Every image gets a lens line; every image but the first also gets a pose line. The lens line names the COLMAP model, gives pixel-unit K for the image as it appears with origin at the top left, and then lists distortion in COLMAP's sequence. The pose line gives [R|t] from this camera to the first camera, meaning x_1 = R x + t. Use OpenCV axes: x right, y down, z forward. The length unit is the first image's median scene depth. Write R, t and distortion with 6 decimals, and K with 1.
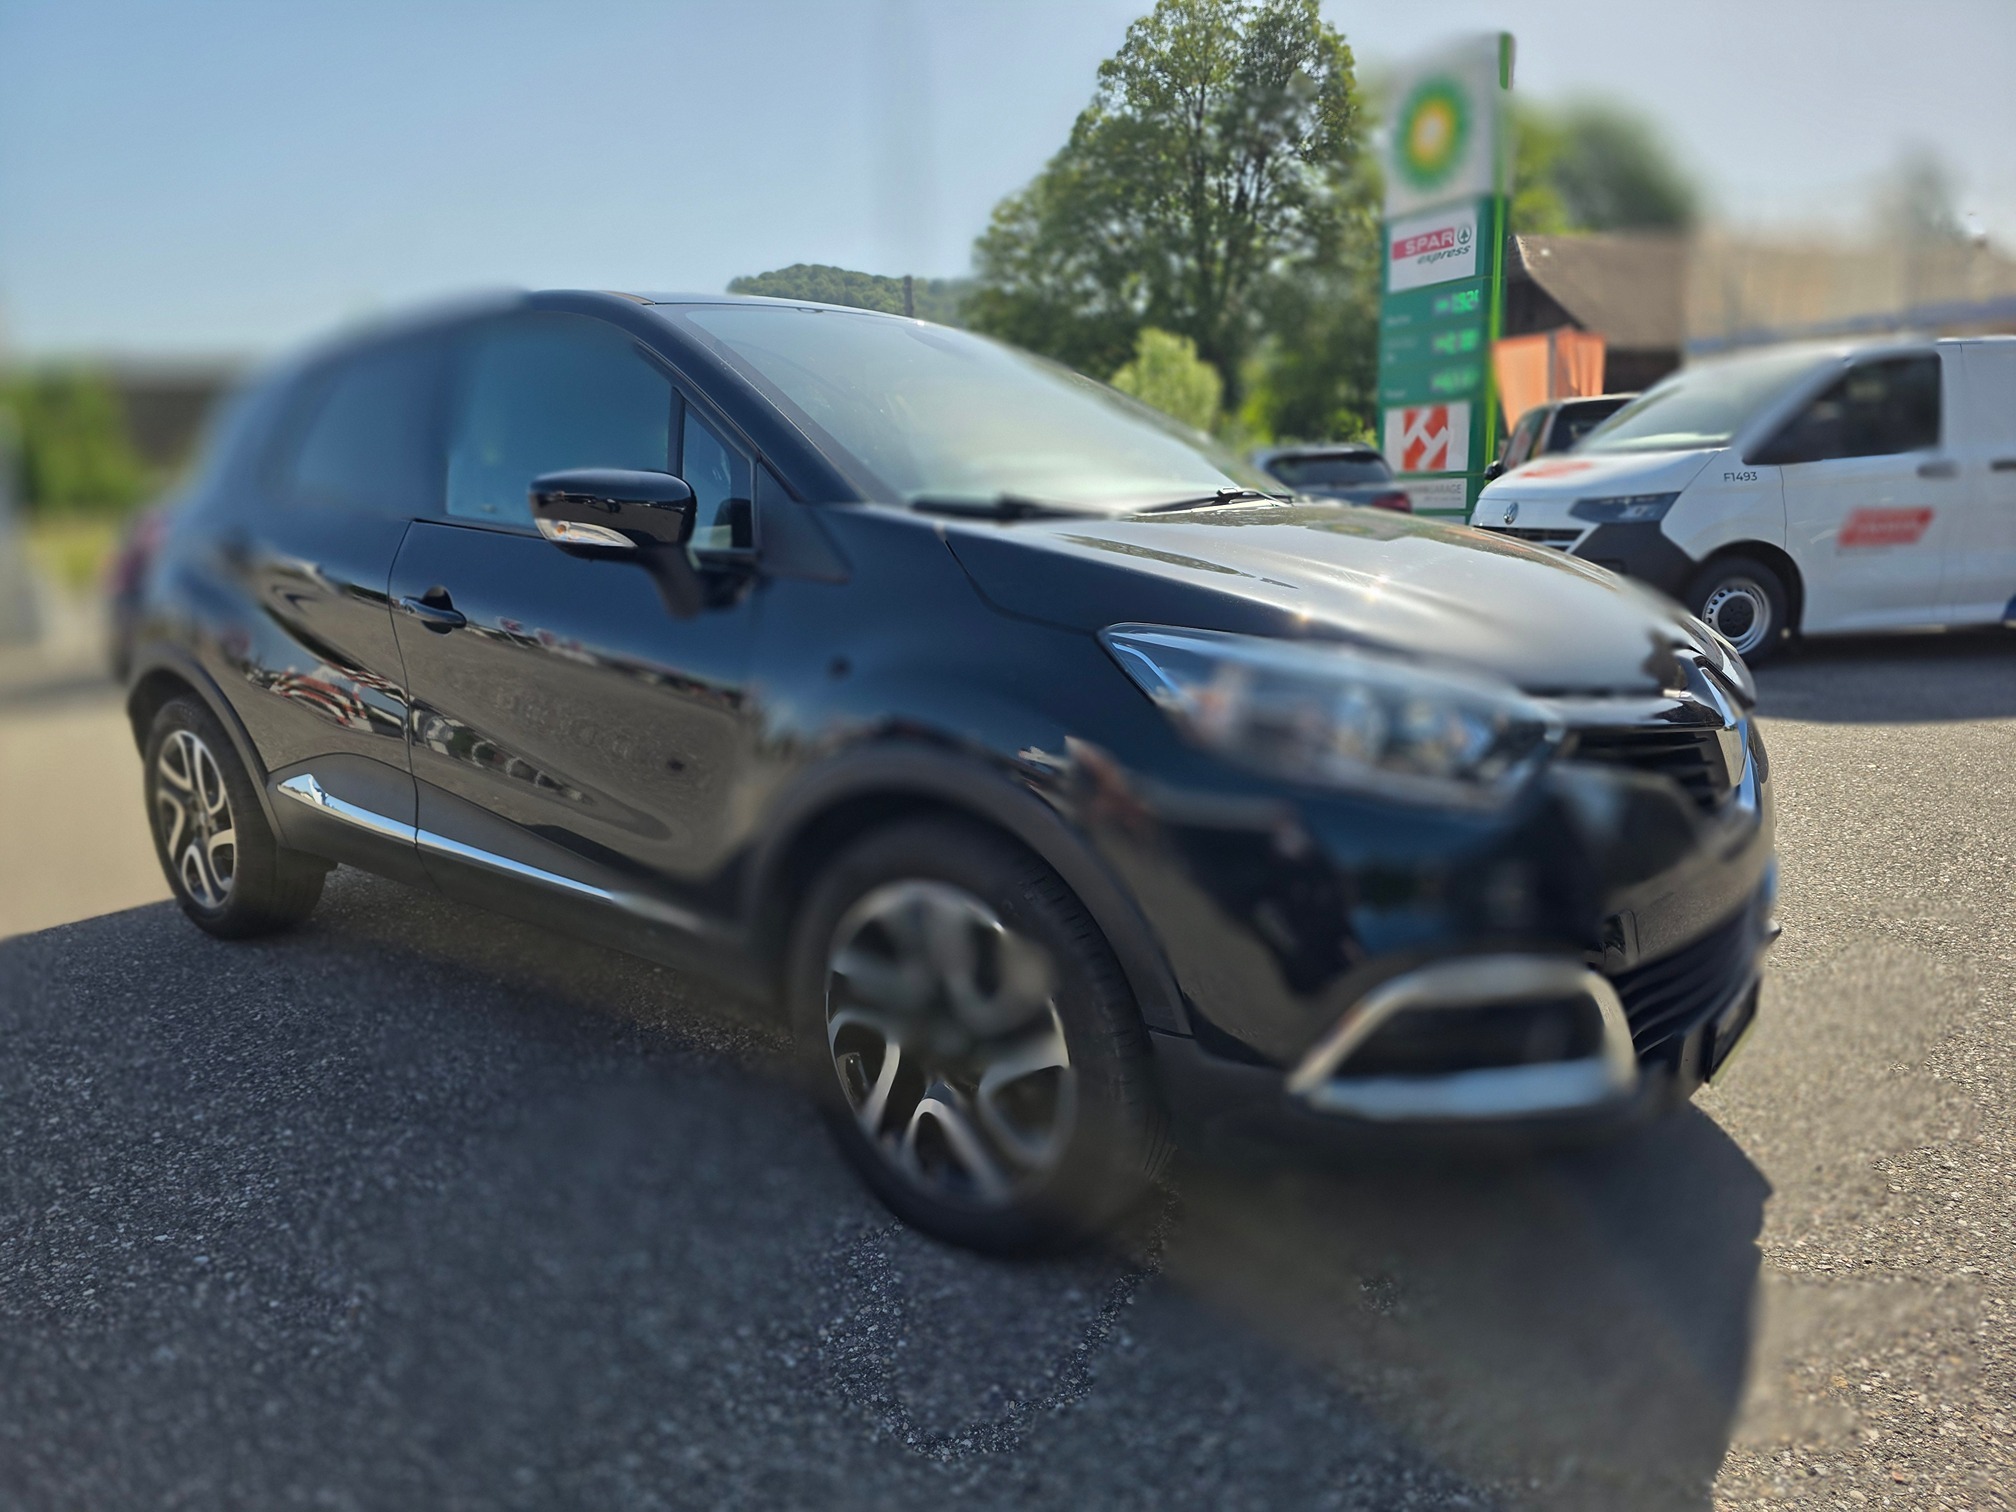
lens RADIAL K [[1364.6, 0, 1011.7], [0, 1364.6, 762.2], [0, 0, 1]] dist [0.033967, -0.032095]
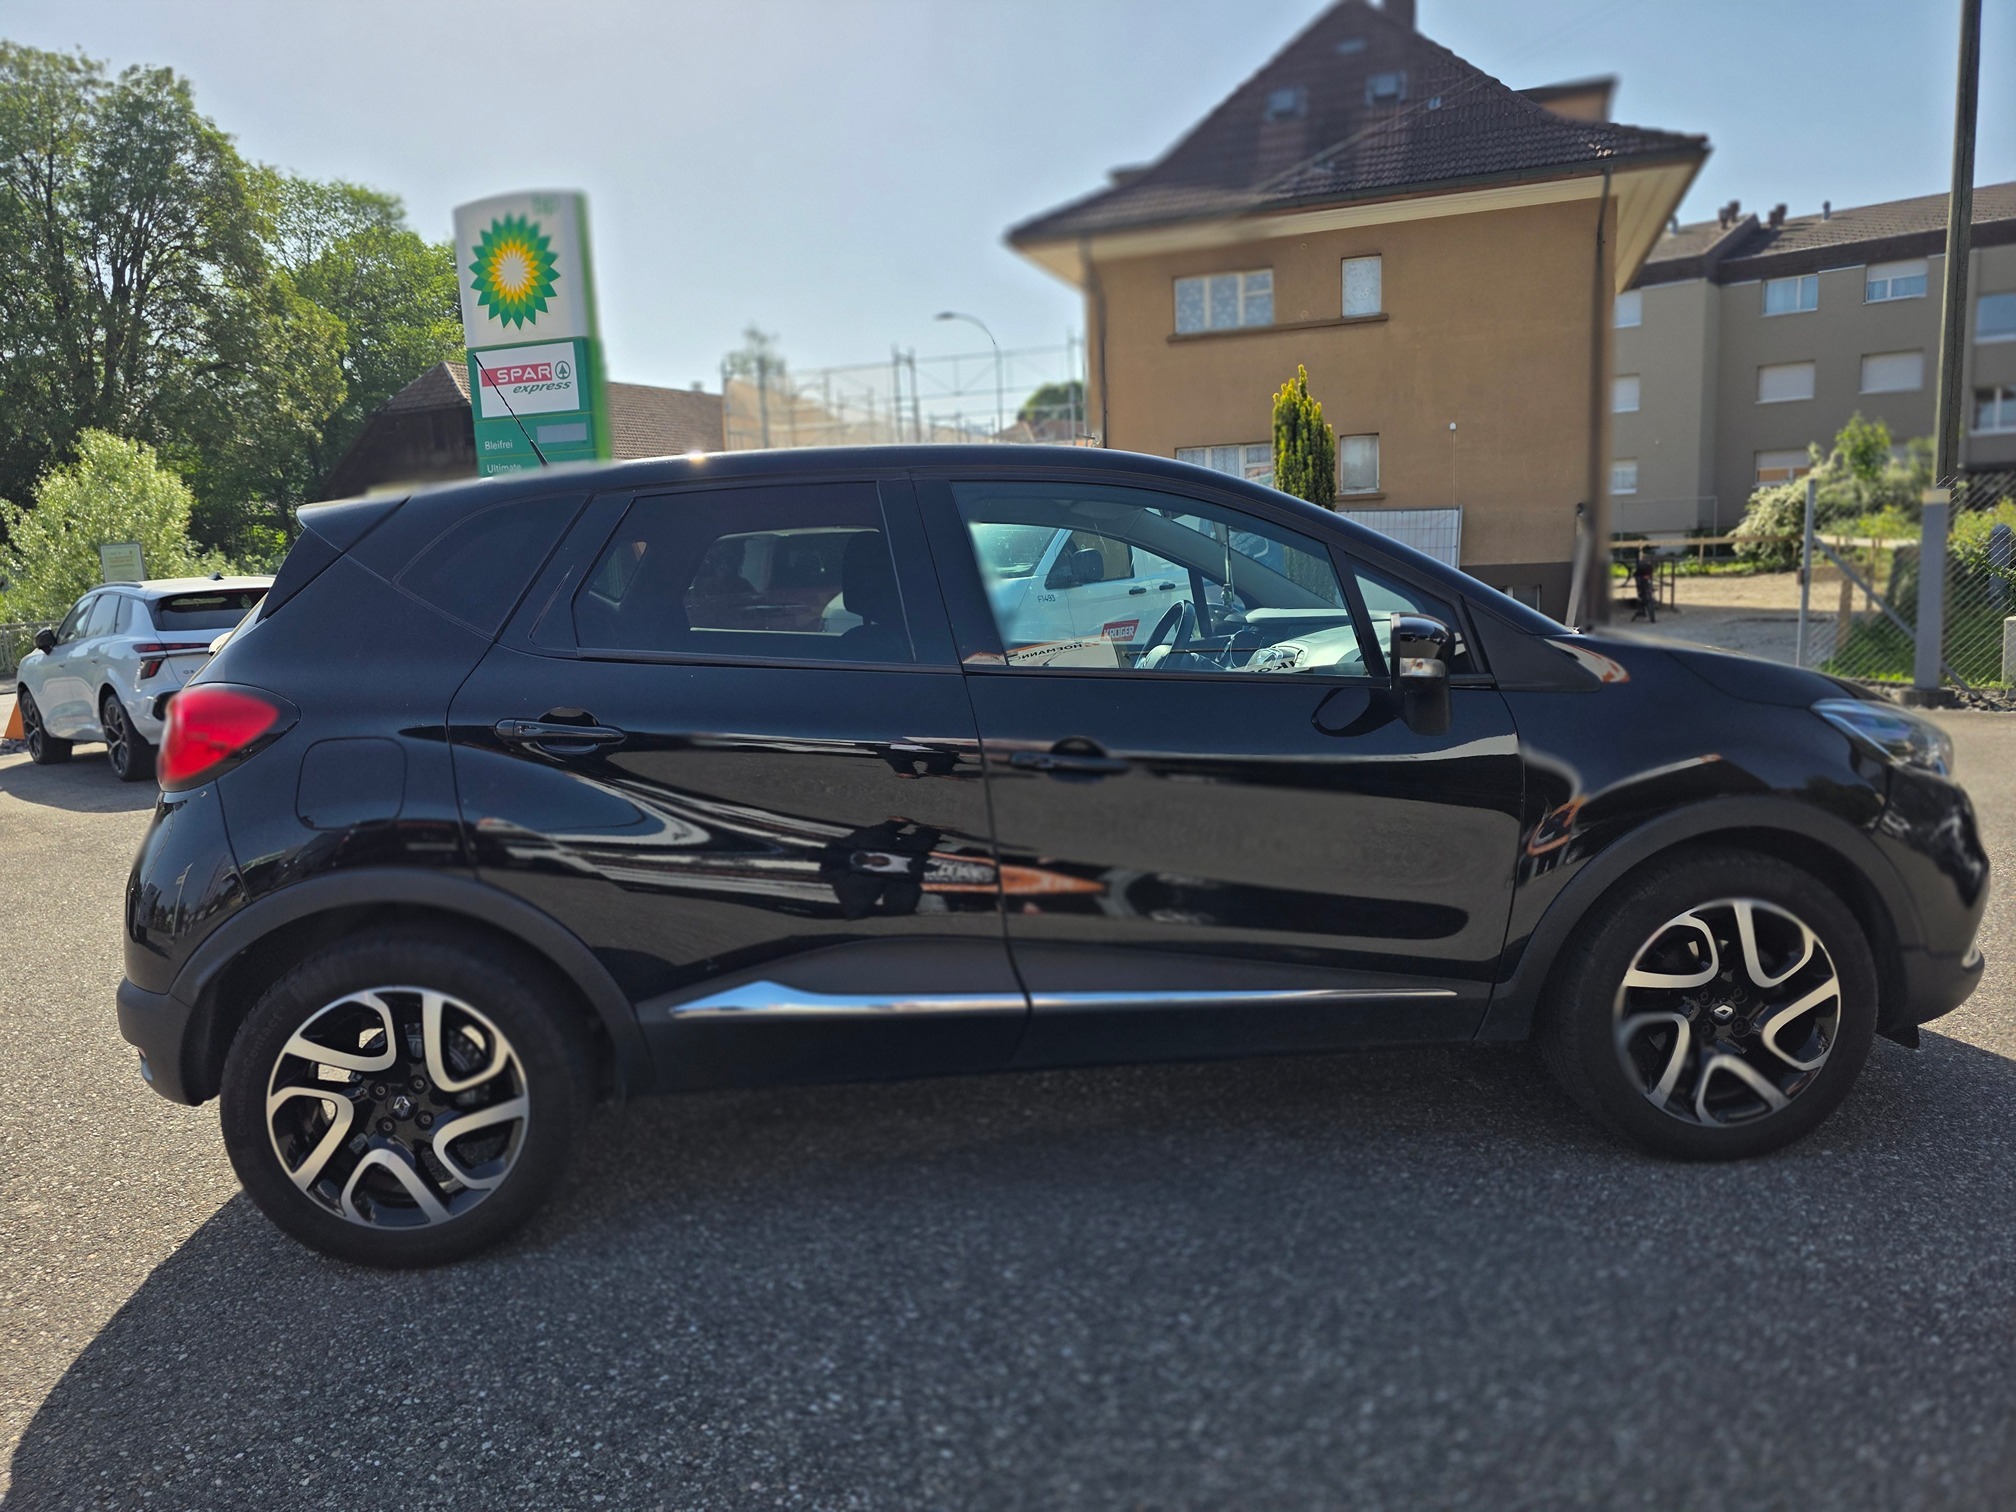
lens RADIAL K [[1364.6, 0, 1010.0], [0, 1364.6, 729.7], [0, 0, 1]] dist [0.033967, -0.032095]
pose [[0.724928, -0.081361, 0.684003, -0.153498], [0.153214, 0.987170, -0.044959, -0.013160], [-0.671569, 0.137391, 0.728092, 0.042812]]
